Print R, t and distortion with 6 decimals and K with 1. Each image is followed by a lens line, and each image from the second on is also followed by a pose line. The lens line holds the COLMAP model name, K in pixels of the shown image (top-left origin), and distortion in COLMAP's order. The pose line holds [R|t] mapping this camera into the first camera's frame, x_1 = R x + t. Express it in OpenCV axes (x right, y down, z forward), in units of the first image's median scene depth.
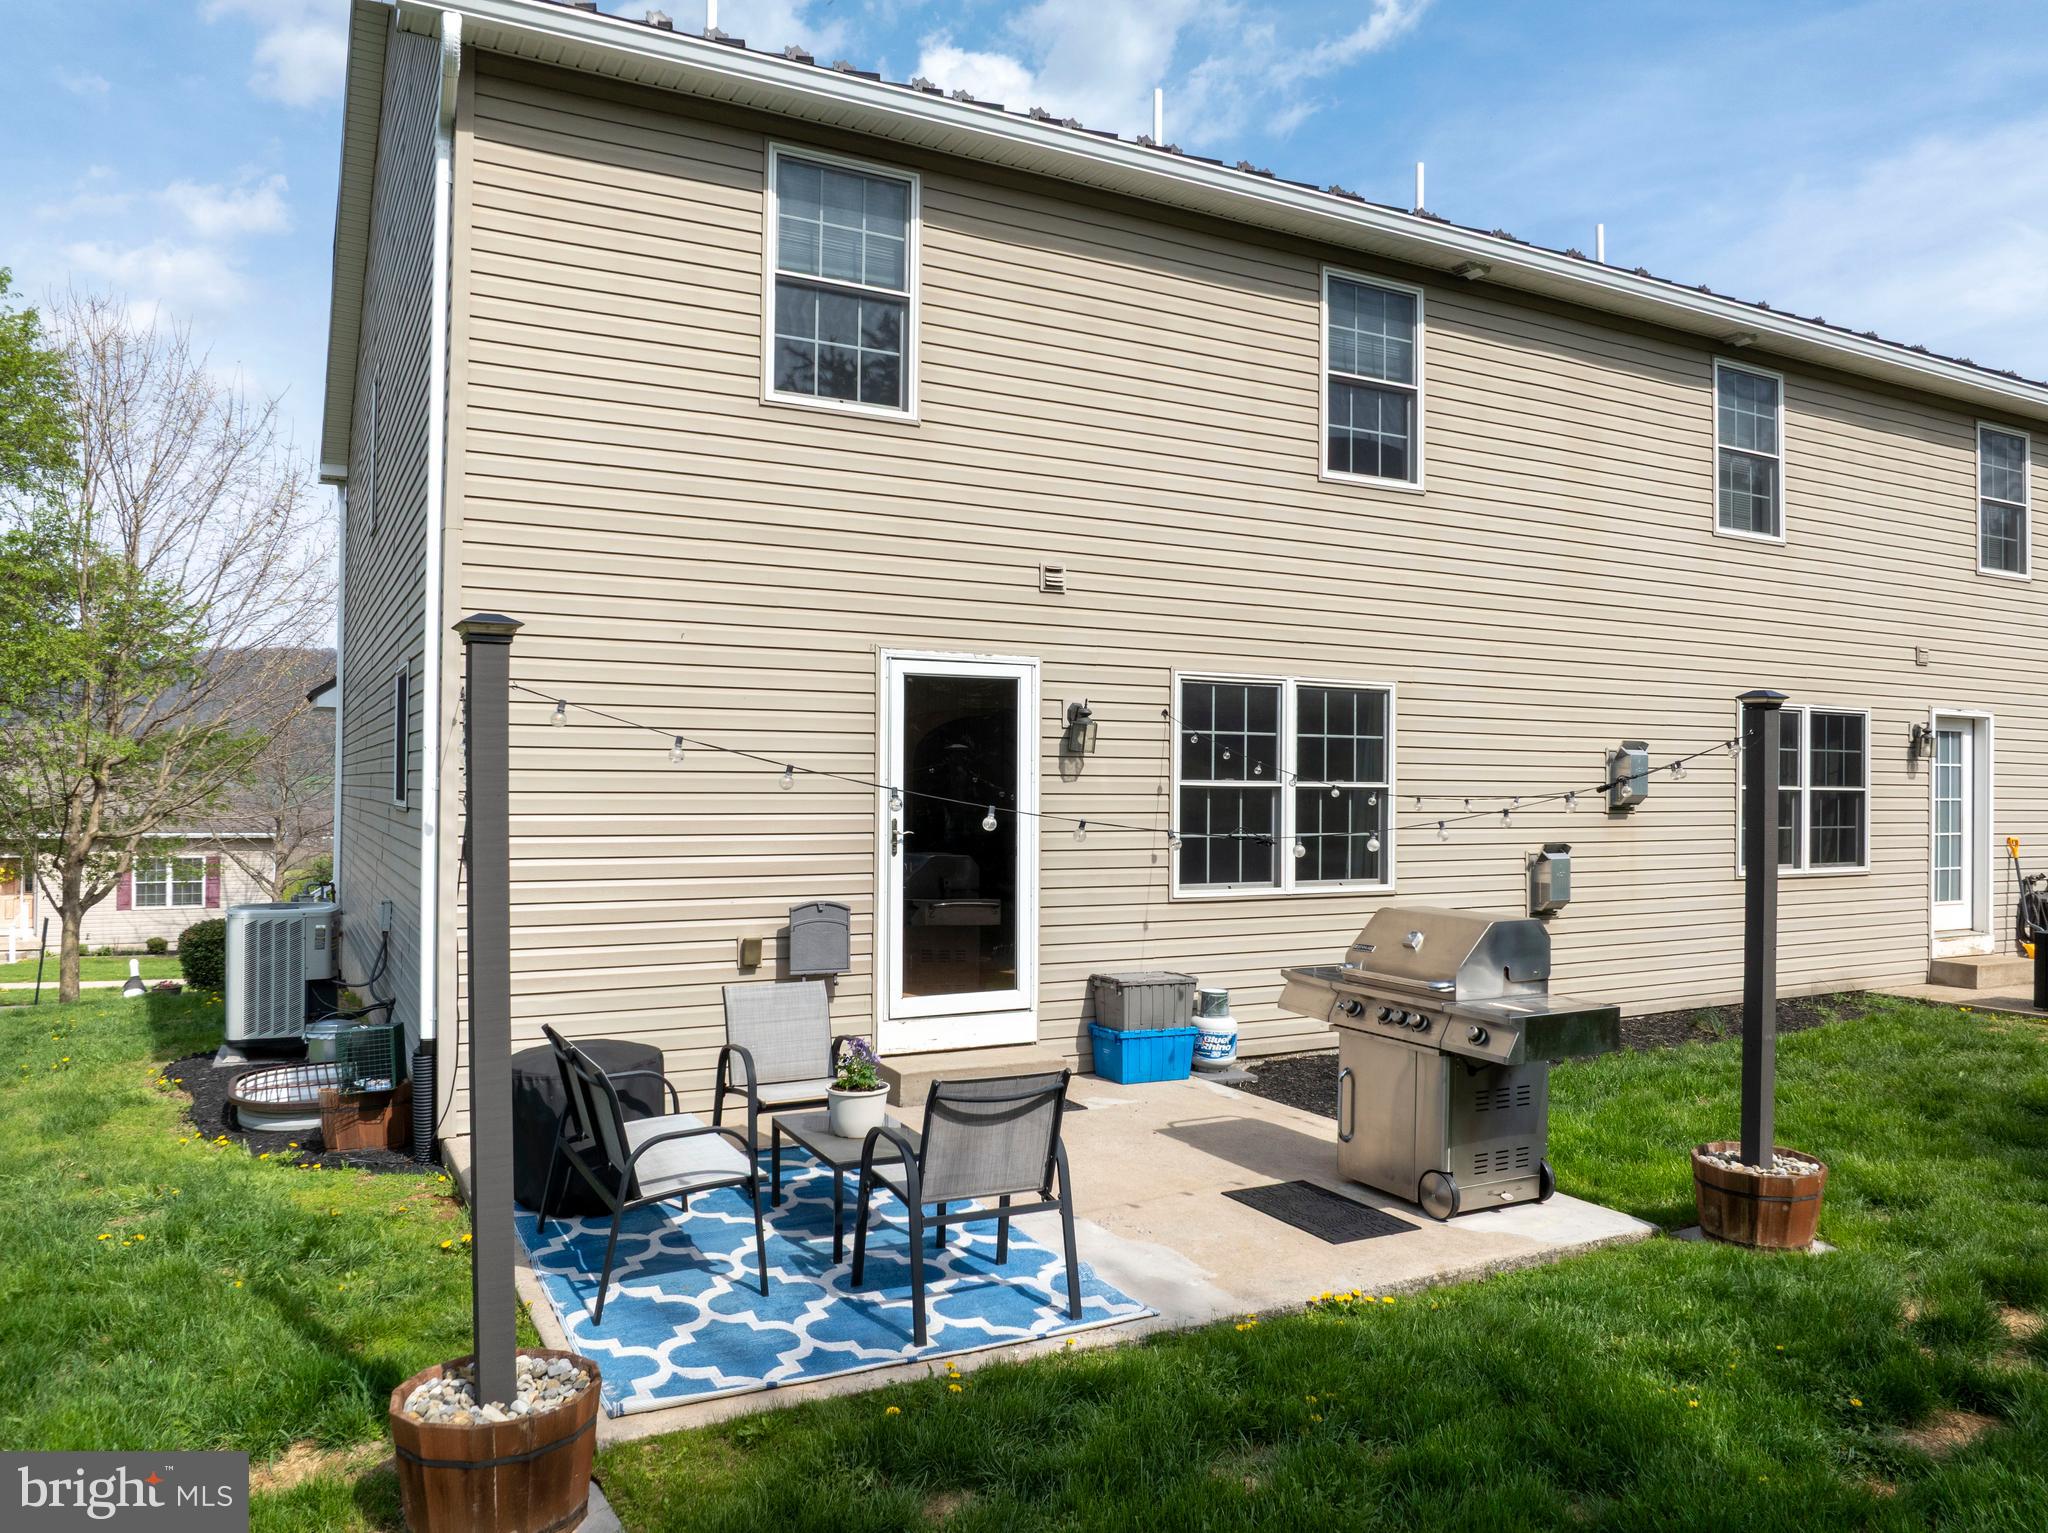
lens RADIAL K [[1444.0, 0, 1024.0], [0, 1444.0, 766.5], [0, 0, 1]] dist [-0.042436, -0.000897]
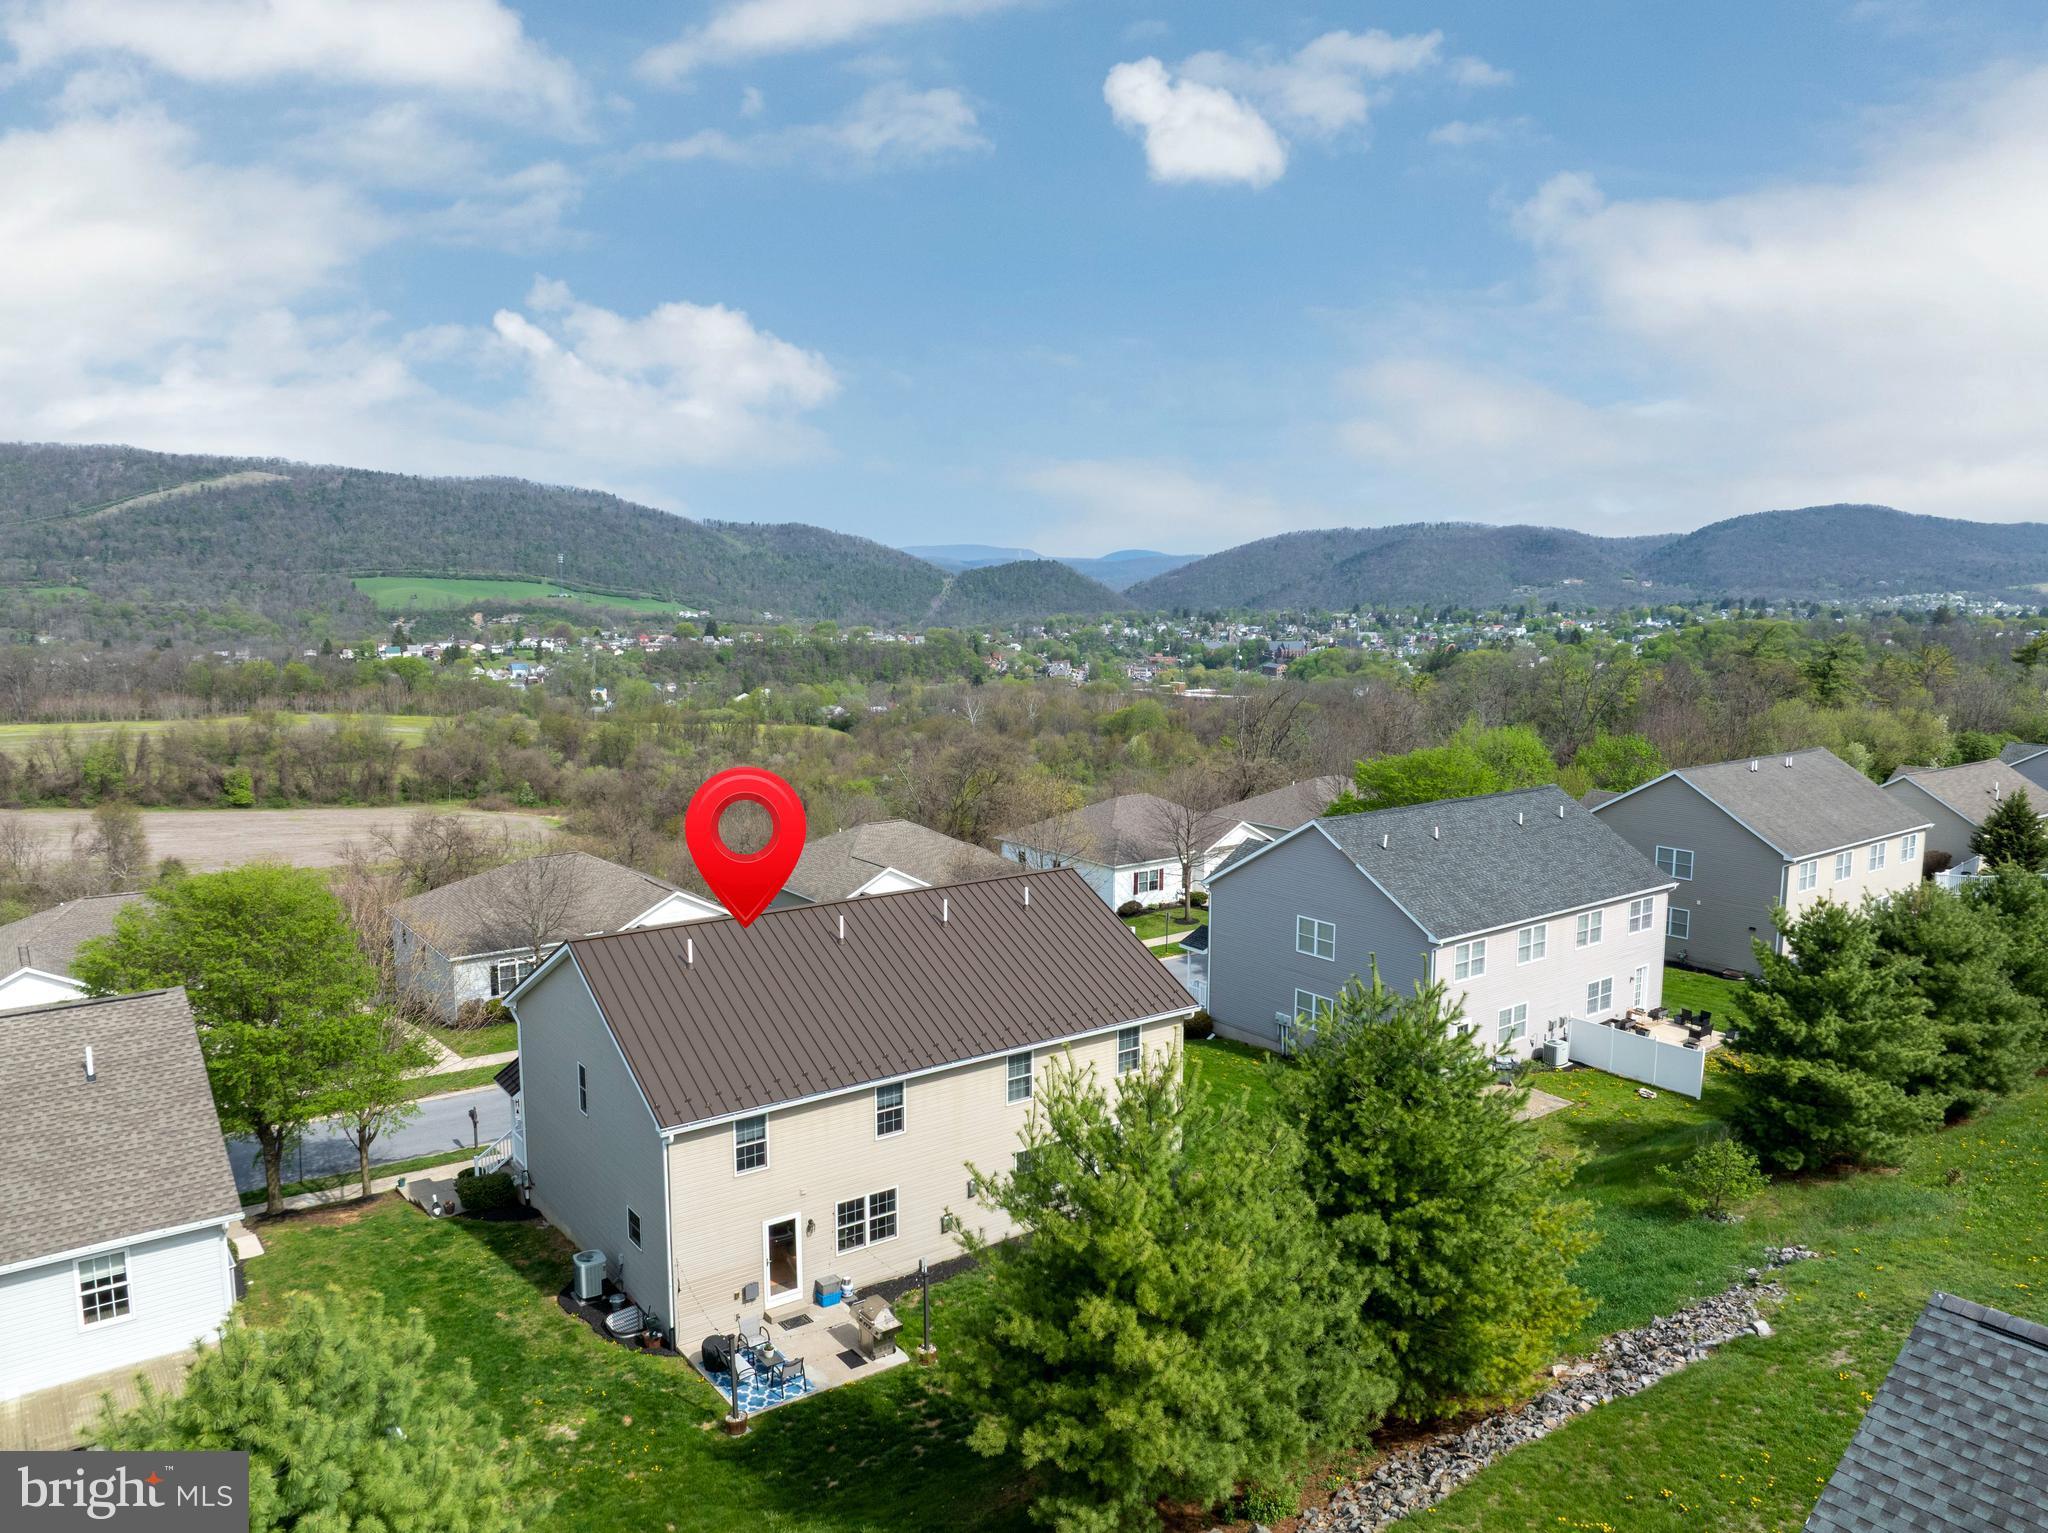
lens RADIAL K [[1444.0, 0, 1024.0], [0, 1444.0, 766.5], [0, 0, 1]] dist [-0.042436, -0.000897]
pose [[0.990660, -0.026396, 0.133777, 0.133955], [0.008176, 0.990817, 0.134960, -1.982213], [-0.136111, -0.132605, 0.981779, -3.105799]]
